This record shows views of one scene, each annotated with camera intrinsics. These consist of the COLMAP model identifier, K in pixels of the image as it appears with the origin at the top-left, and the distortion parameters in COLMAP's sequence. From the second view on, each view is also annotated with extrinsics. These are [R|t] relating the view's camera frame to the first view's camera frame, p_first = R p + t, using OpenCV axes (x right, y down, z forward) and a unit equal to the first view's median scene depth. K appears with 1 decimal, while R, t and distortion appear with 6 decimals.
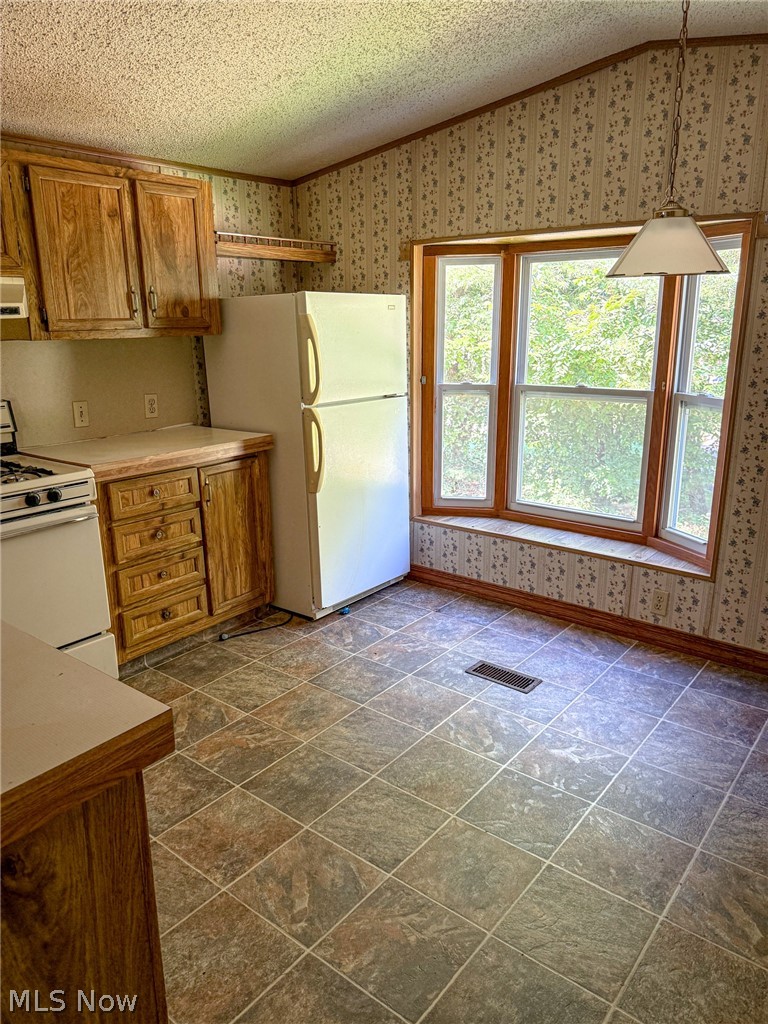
lens RADIAL K [[720.7, 0, 377.4], [0, 720.7, 514.0], [0, 0, 1]] dist [0.048732, -0.031032]
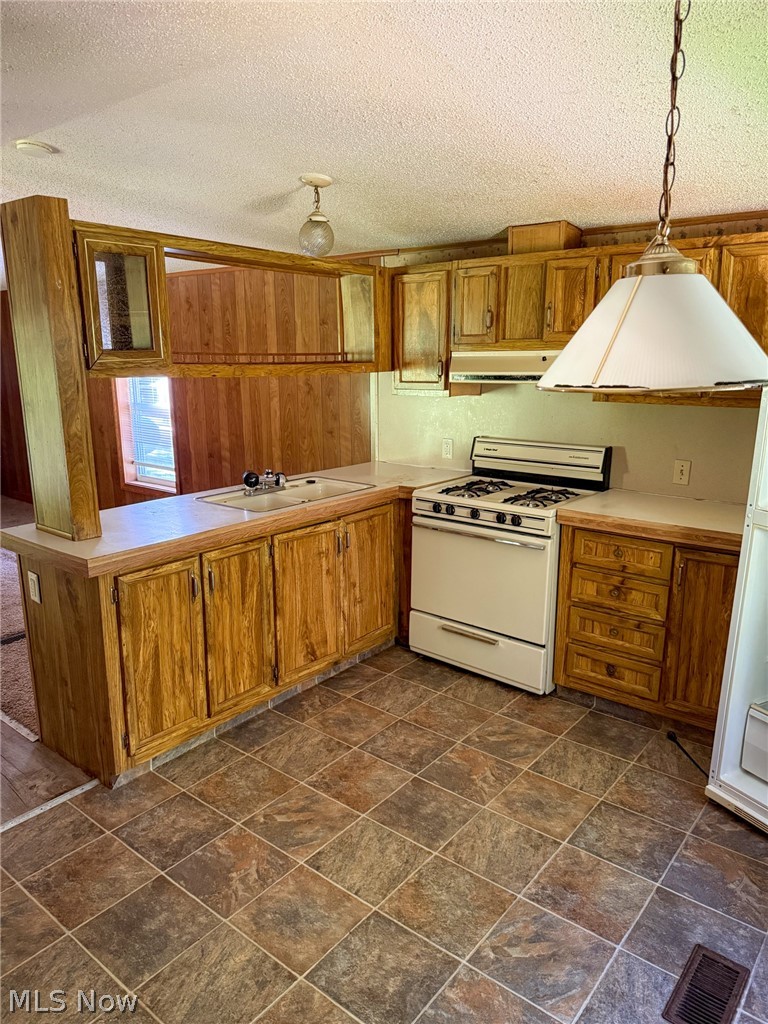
lens RADIAL K [[720.7, 0, 382.9], [0, 720.7, 515.8], [0, 0, 1]] dist [0.048732, -0.031032]
pose [[0.011914, 0.240314, -0.970622, 0.747065], [-0.263595, 0.937111, 0.228781, -0.249527], [0.964560, 0.253125, 0.074511, 0.641486]]
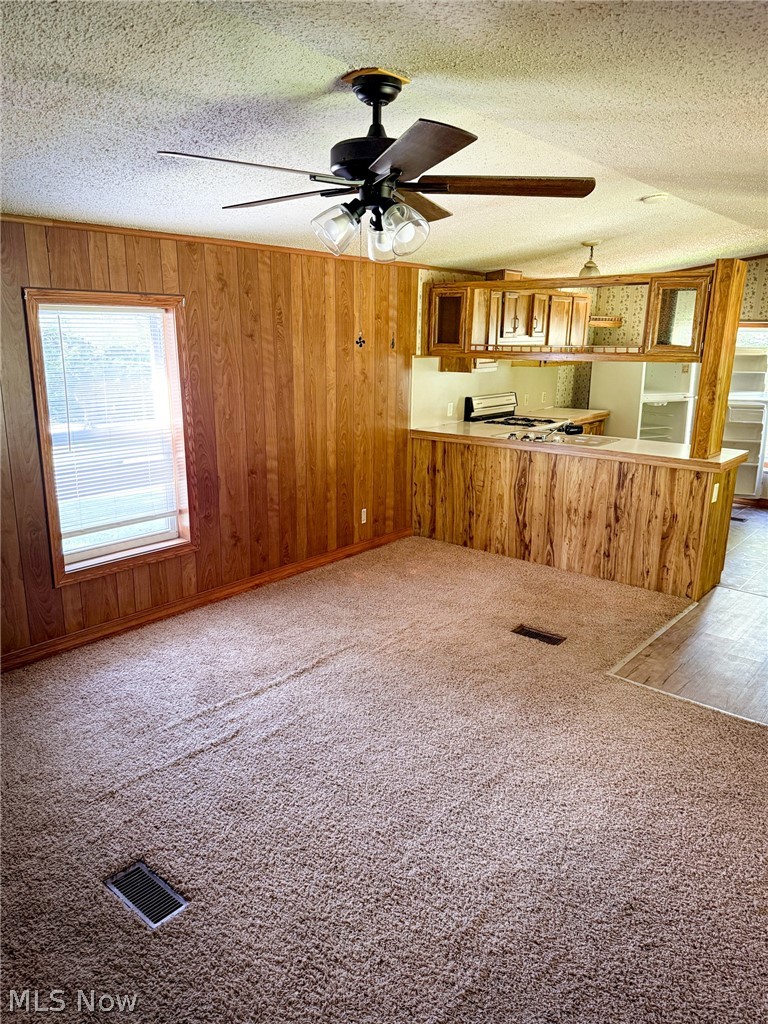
lens RADIAL K [[720.7, 0, 377.7], [0, 720.7, 512.7], [0, 0, 1]] dist [0.048732, -0.031032]
pose [[0.999301, 0.032802, -0.017958, -1.141090], [-0.033169, 0.999240, -0.020498, 0.363154], [0.017272, 0.021079, 0.999629, -1.589188]]
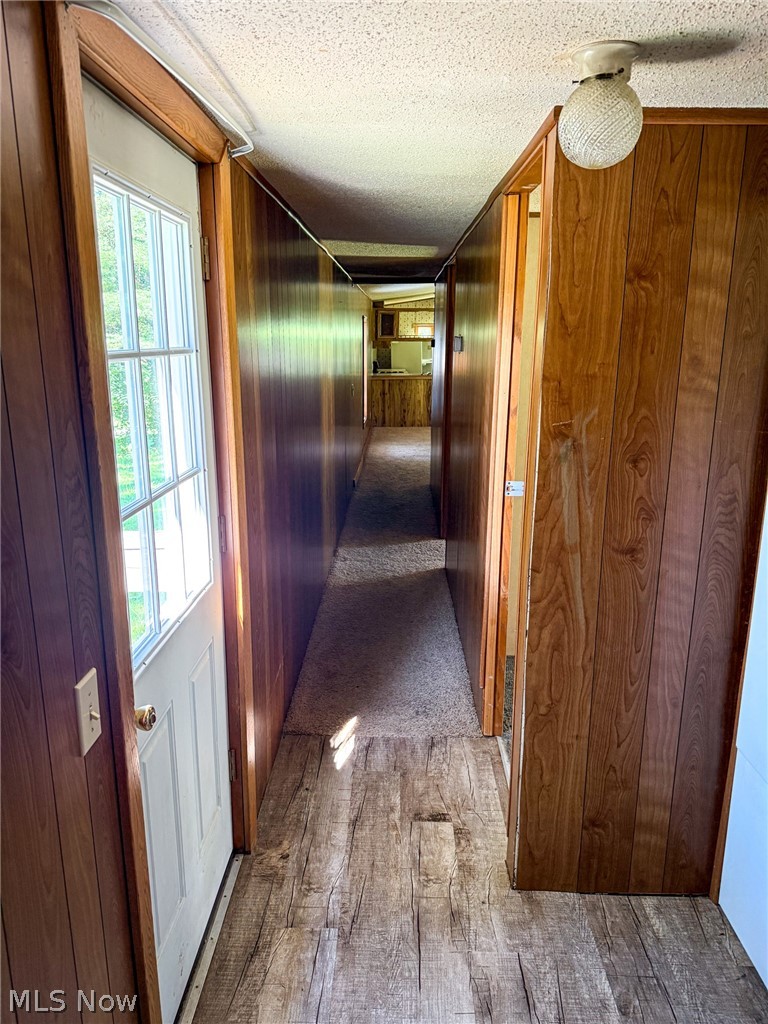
lens RADIAL K [[720.7, 0, 386.7], [0, 720.7, 520.0], [0, 0, 1]] dist [0.048732, -0.031032]
pose [[0.785303, -0.136221, 0.603939, -3.906964], [0.144269, 0.988903, 0.035457, 0.827447], [-0.602067, 0.059285, 0.796241, -3.116861]]
